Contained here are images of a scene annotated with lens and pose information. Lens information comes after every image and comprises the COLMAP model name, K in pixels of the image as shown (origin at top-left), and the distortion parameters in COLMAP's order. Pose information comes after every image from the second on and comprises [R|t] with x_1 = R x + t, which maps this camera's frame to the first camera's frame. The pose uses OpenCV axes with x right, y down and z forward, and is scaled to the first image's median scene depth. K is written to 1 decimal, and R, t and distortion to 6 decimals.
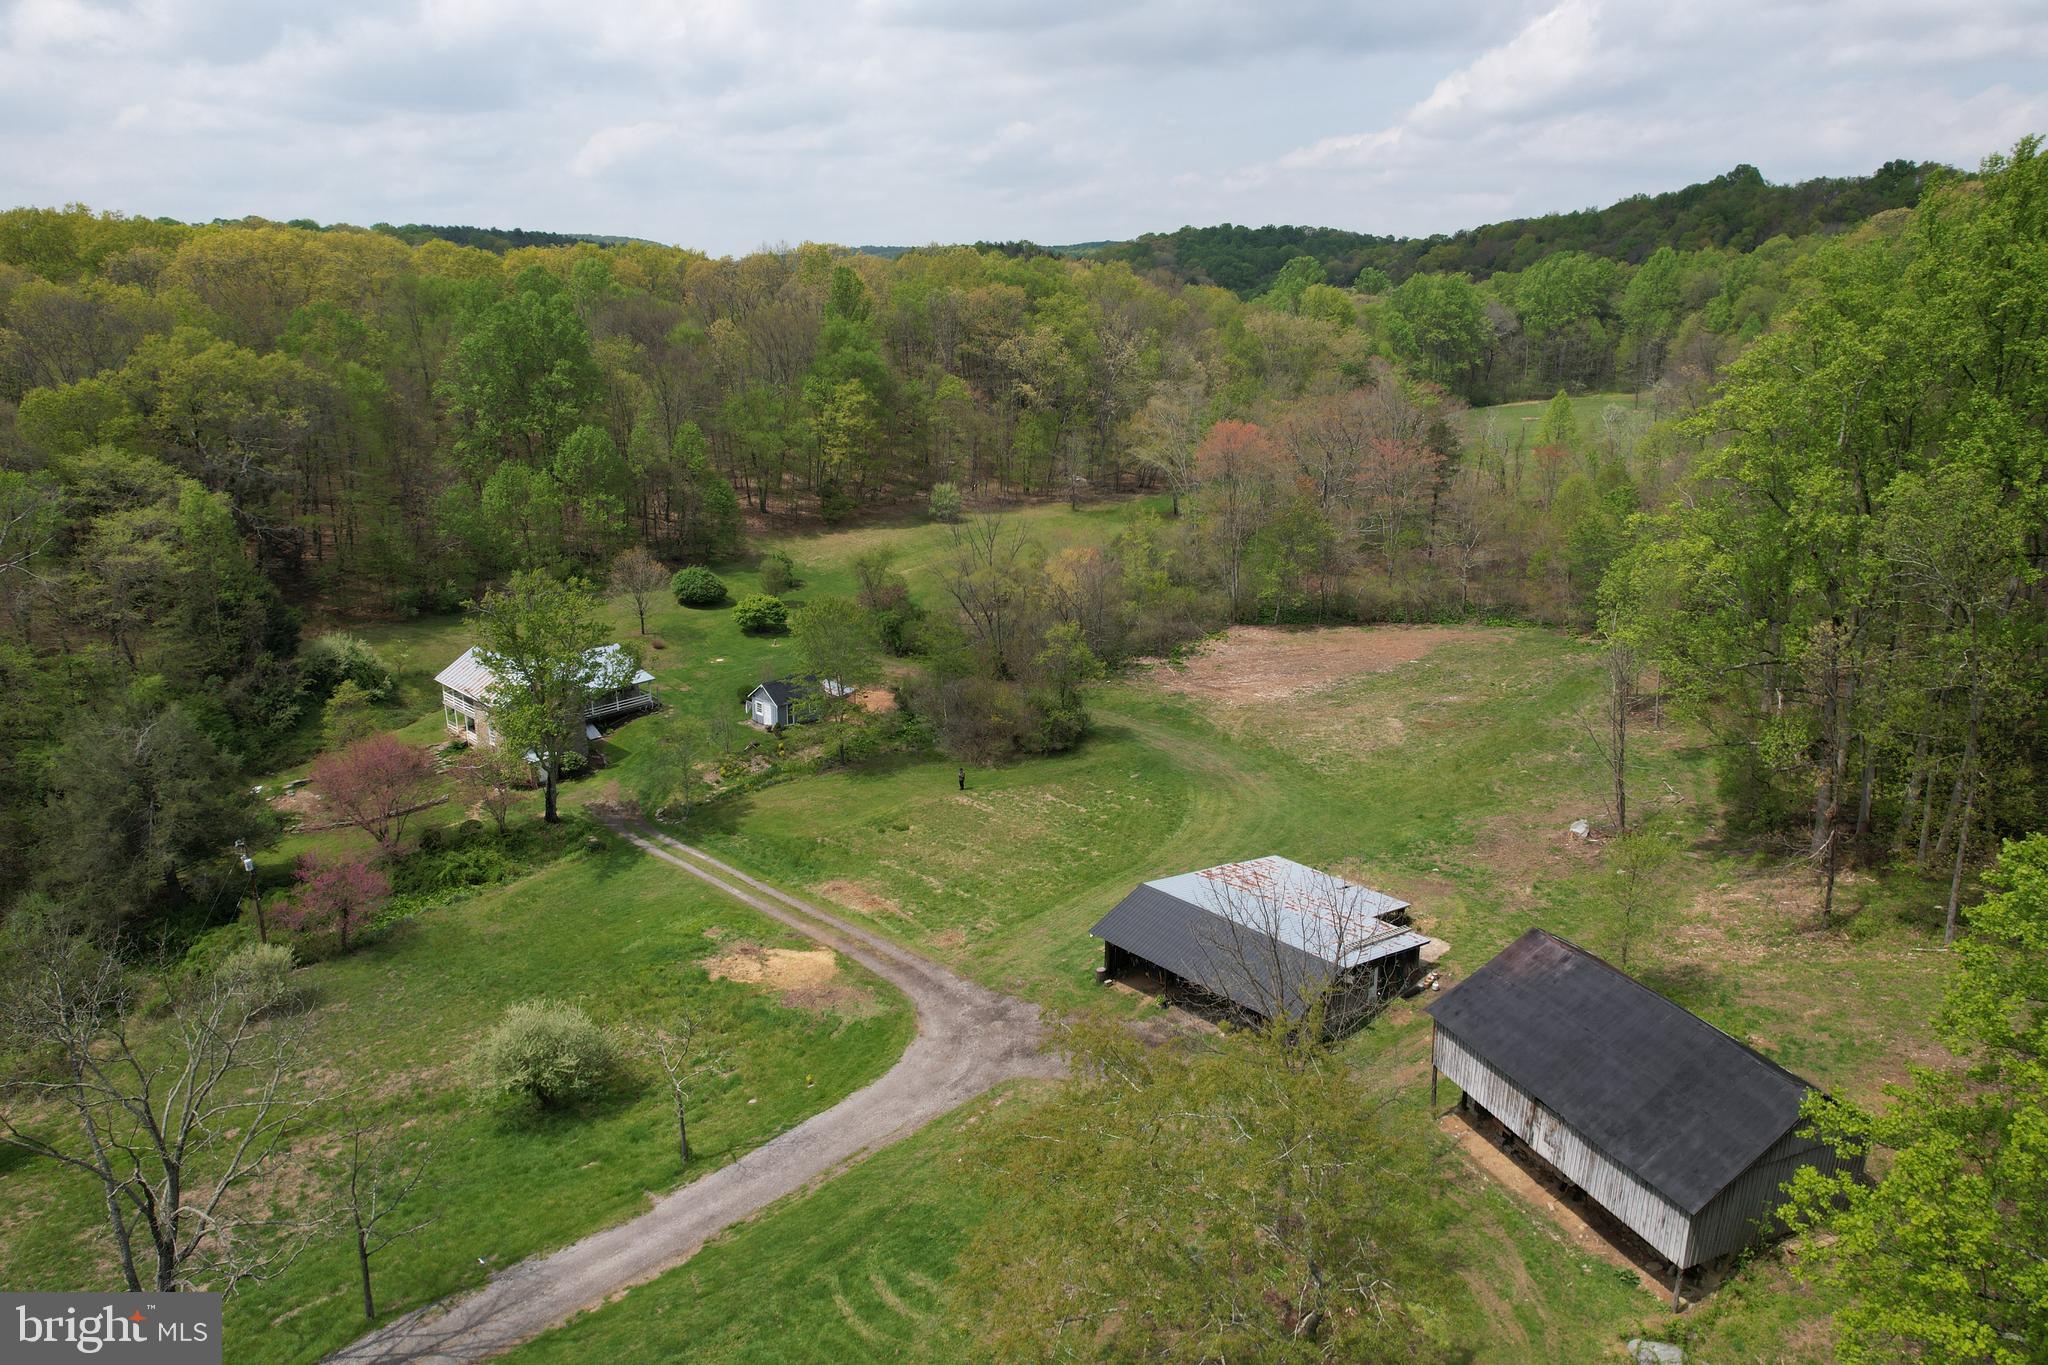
lens RADIAL K [[1332.4, 0, 1024.2], [0, 1332.4, 683.9], [0, 0, 1]] dist [-0.055570, 0.034467]
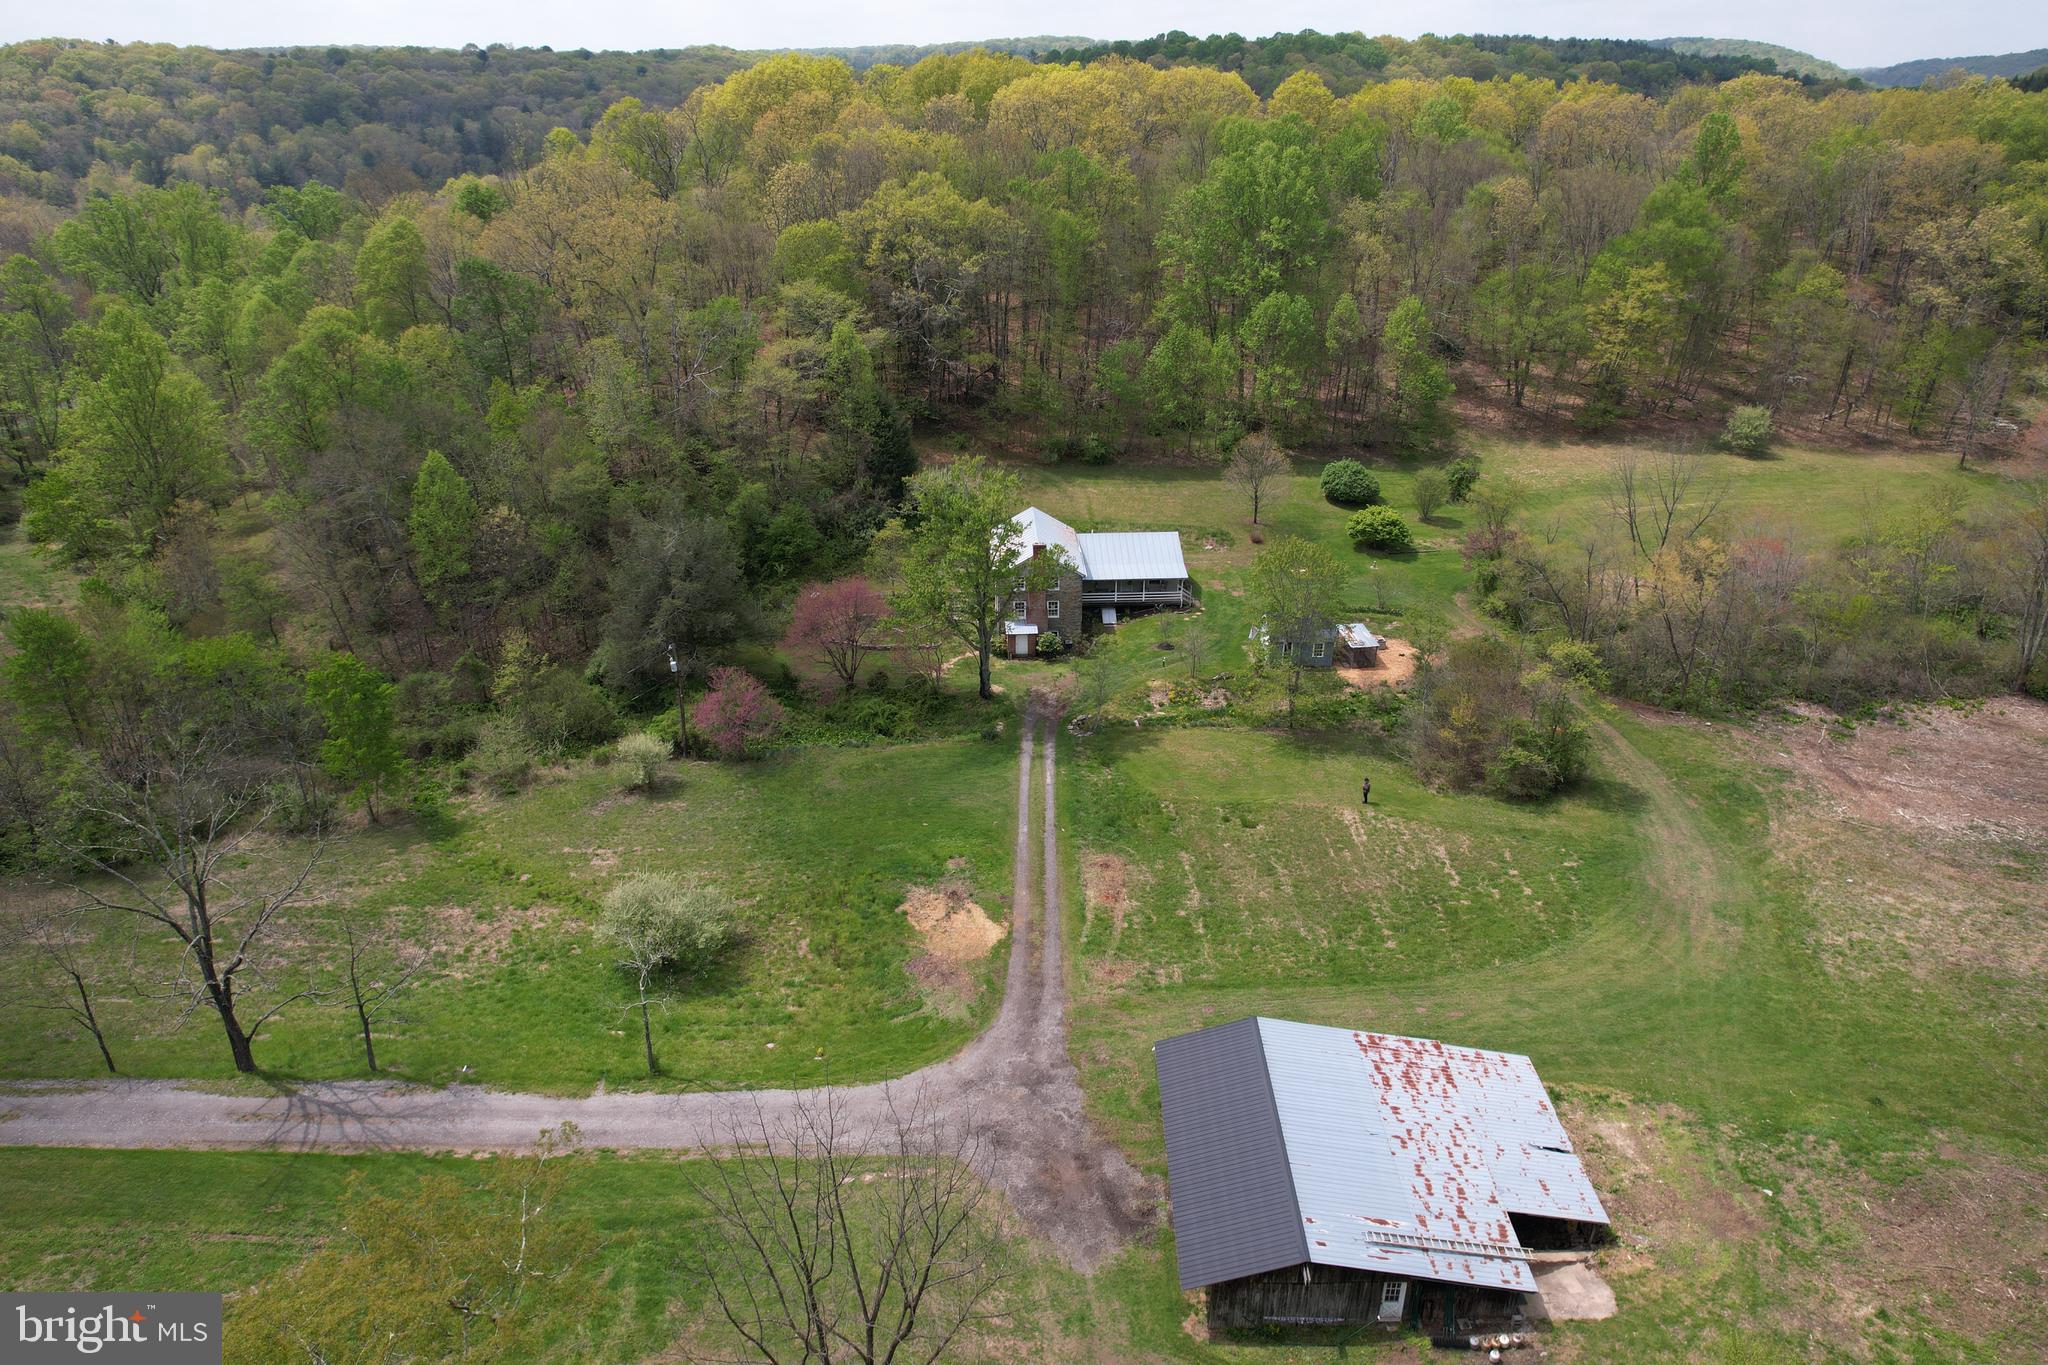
lens RADIAL K [[1332.4, 0, 1021.0], [0, 1332.4, 678.4], [0, 0, 1]] dist [-0.055570, 0.034467]
pose [[0.719363, 0.286421, -0.632835, 0.294098], [-0.202528, 0.957933, 0.203340, -0.117660], [0.664454, -0.018109, 0.747110, 0.226563]]
